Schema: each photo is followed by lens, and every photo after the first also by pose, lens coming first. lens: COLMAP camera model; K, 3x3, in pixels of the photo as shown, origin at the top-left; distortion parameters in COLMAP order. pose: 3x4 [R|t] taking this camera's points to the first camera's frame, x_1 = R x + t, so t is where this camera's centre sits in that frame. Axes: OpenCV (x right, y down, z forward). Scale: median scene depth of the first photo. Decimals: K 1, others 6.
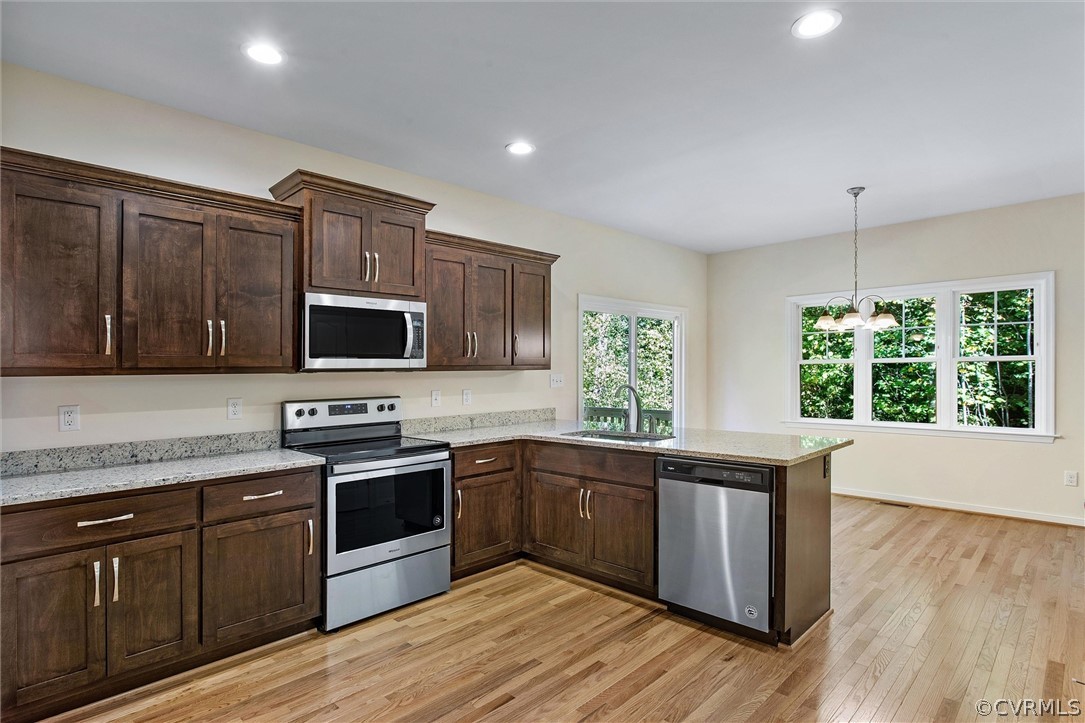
lens RADIAL K [[556.4, 0, 557.9], [0, 556.4, 369.0], [0, 0, 1]] dist [0.002694, 0.000266]
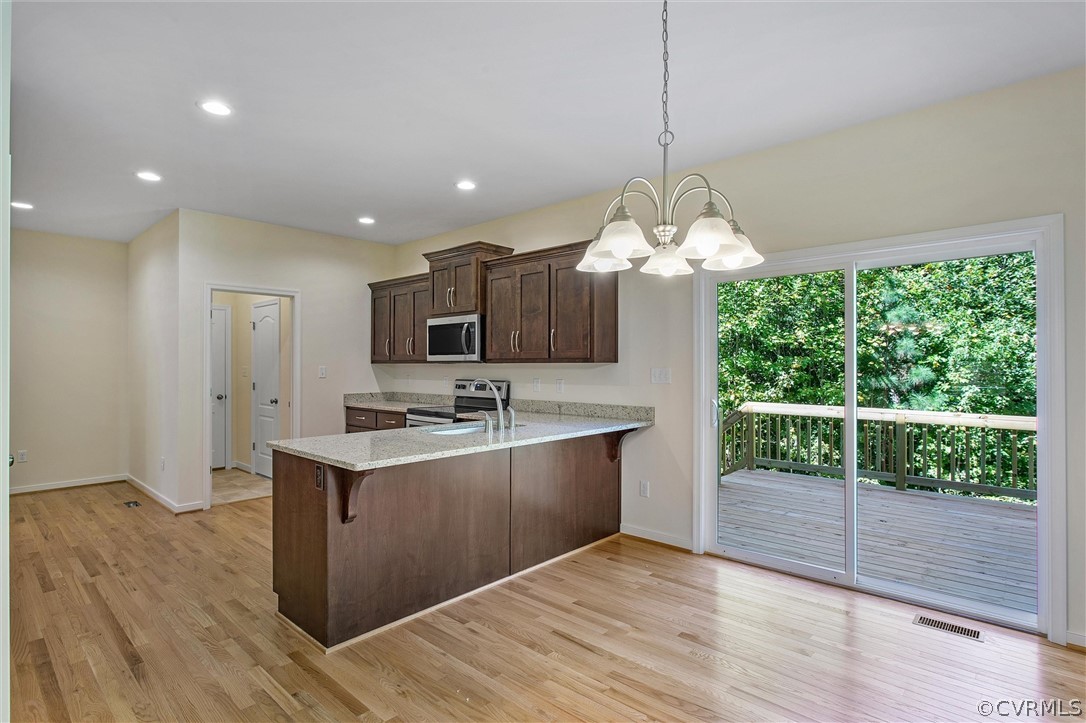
lens RADIAL K [[550.8, 0, 543.0], [0, 550.8, 361.5], [0, 0, 1]] dist [0.003606, 0.000497]
pose [[0.025131, 0.010001, -0.999634, 0.880197], [0.003434, 0.999943, 0.010090, -0.010673], [0.999678, -0.003686, 0.025095, 0.859856]]
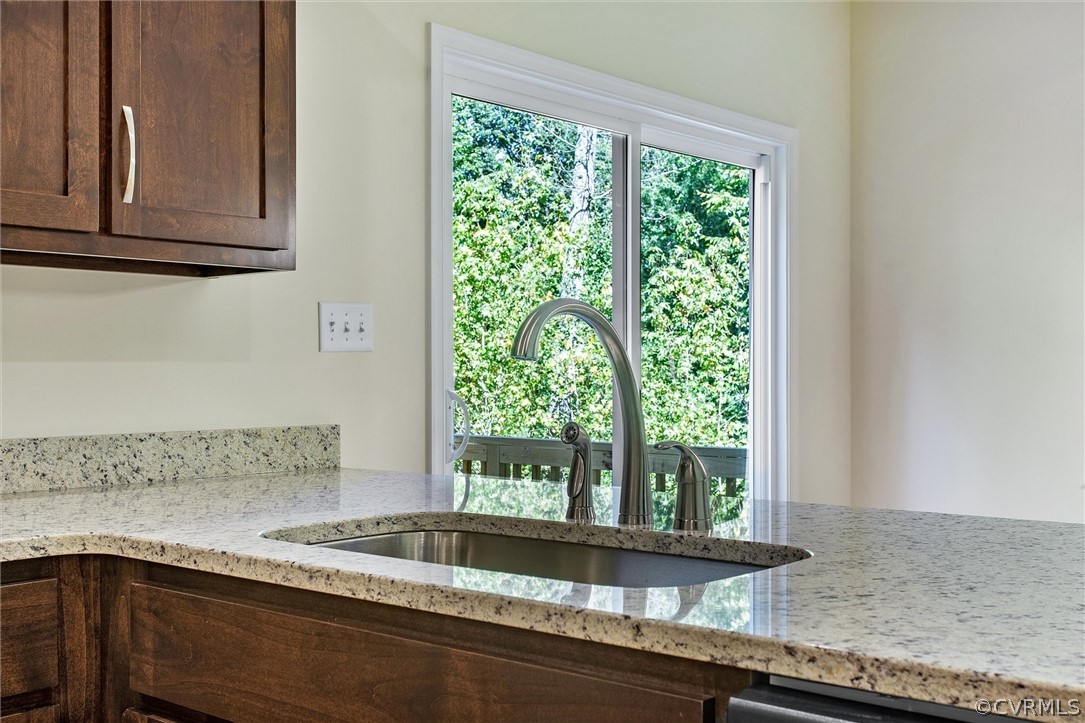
lens RADIAL K [[1217.9, 0, 526.2], [0, 1217.9, 275.1], [0, 0, 1]] dist [-0.003990, -0.000581]
pose [[0.999313, 0.011897, 0.035089, 0.069930], [-0.009248, 0.997162, -0.074713, 0.041832], [-0.035878, 0.074337, 0.996588, 0.417873]]
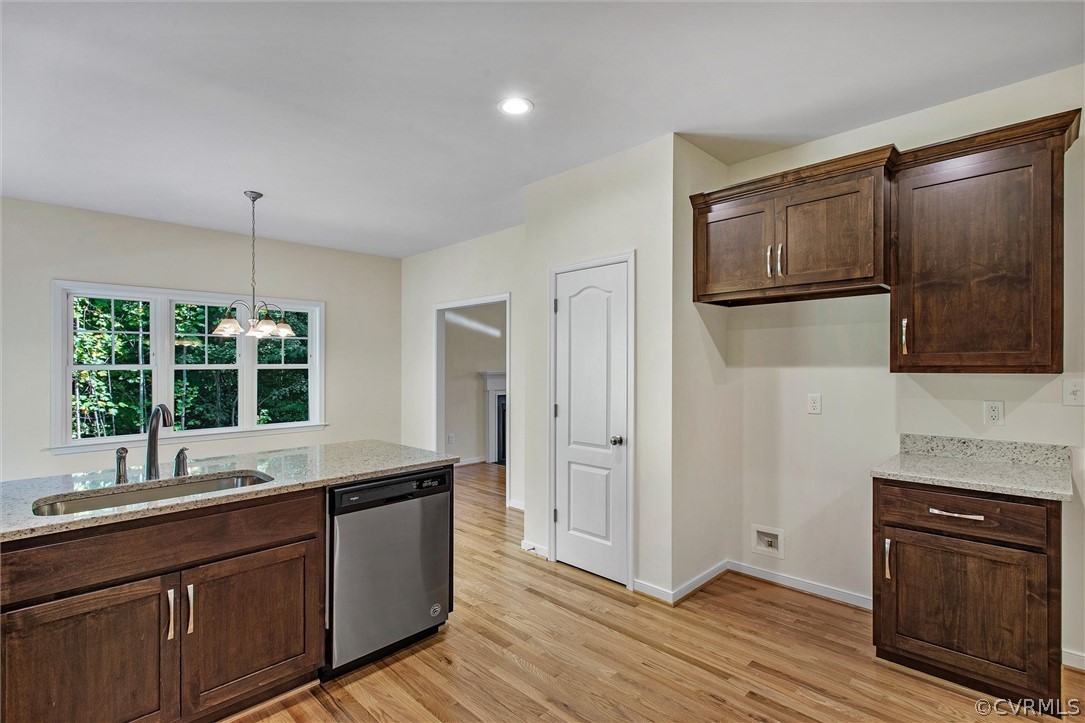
lens RADIAL K [[520.3, 0, 545.4], [0, 520.3, 372.2], [0, 0, 1]] dist [-0.001026, -0.000253]
pose [[0.012164, -0.001542, 0.999925, -0.356949], [0.003913, 0.999991, 0.001494, -0.005706], [-0.999918, 0.003894, 0.012170, 0.446199]]
